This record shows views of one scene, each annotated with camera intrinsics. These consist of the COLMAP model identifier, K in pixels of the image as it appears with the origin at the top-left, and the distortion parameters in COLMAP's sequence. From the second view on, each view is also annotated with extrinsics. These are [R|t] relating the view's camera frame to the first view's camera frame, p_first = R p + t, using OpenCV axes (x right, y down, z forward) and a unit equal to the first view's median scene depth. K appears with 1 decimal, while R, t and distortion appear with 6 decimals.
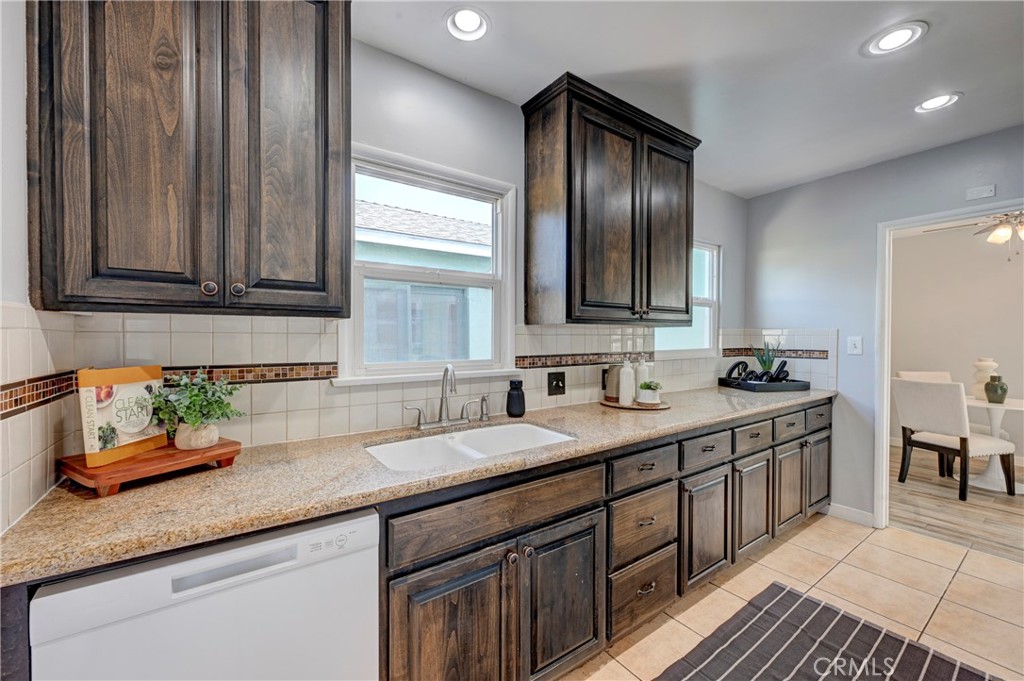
lens RADIAL K [[402.1, 0, 511.9], [0, 402.1, 341.9], [0, 0, 1]] dist [-0.000065, -0.000023]
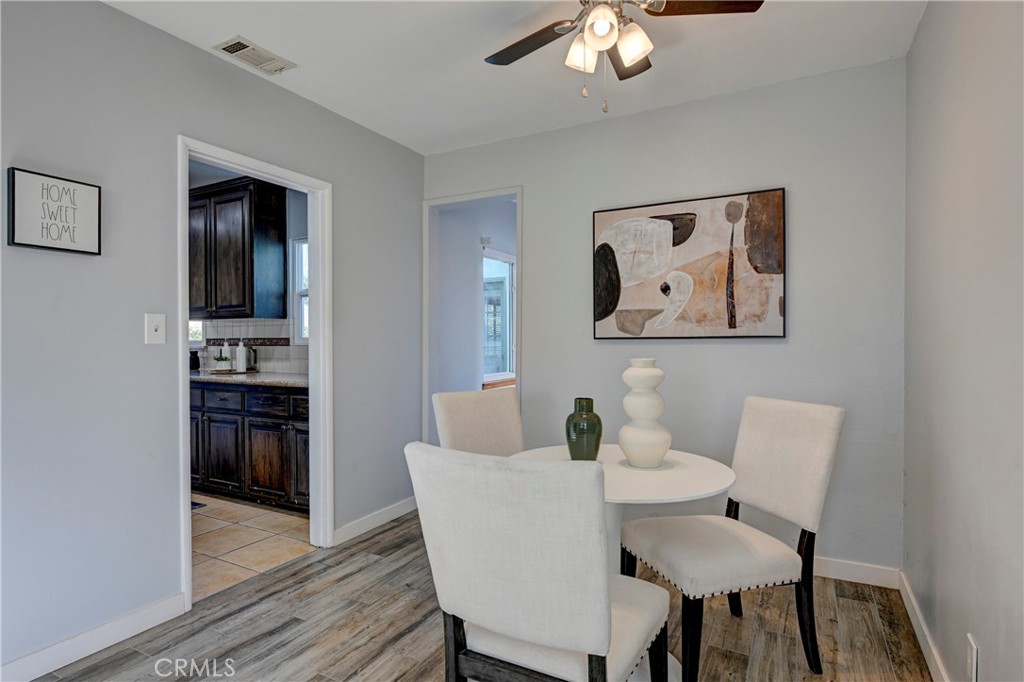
lens RADIAL K [[538.5, 0, 510.2], [0, 538.5, 342.8], [0, 0, 1]] dist [-0.000708, -0.000072]
pose [[0.439389, 0.002866, -0.898292, 2.486075], [0.001486, 0.999991, 0.003917, 0.039976], [0.898296, -0.003056, 0.439381, 1.024657]]
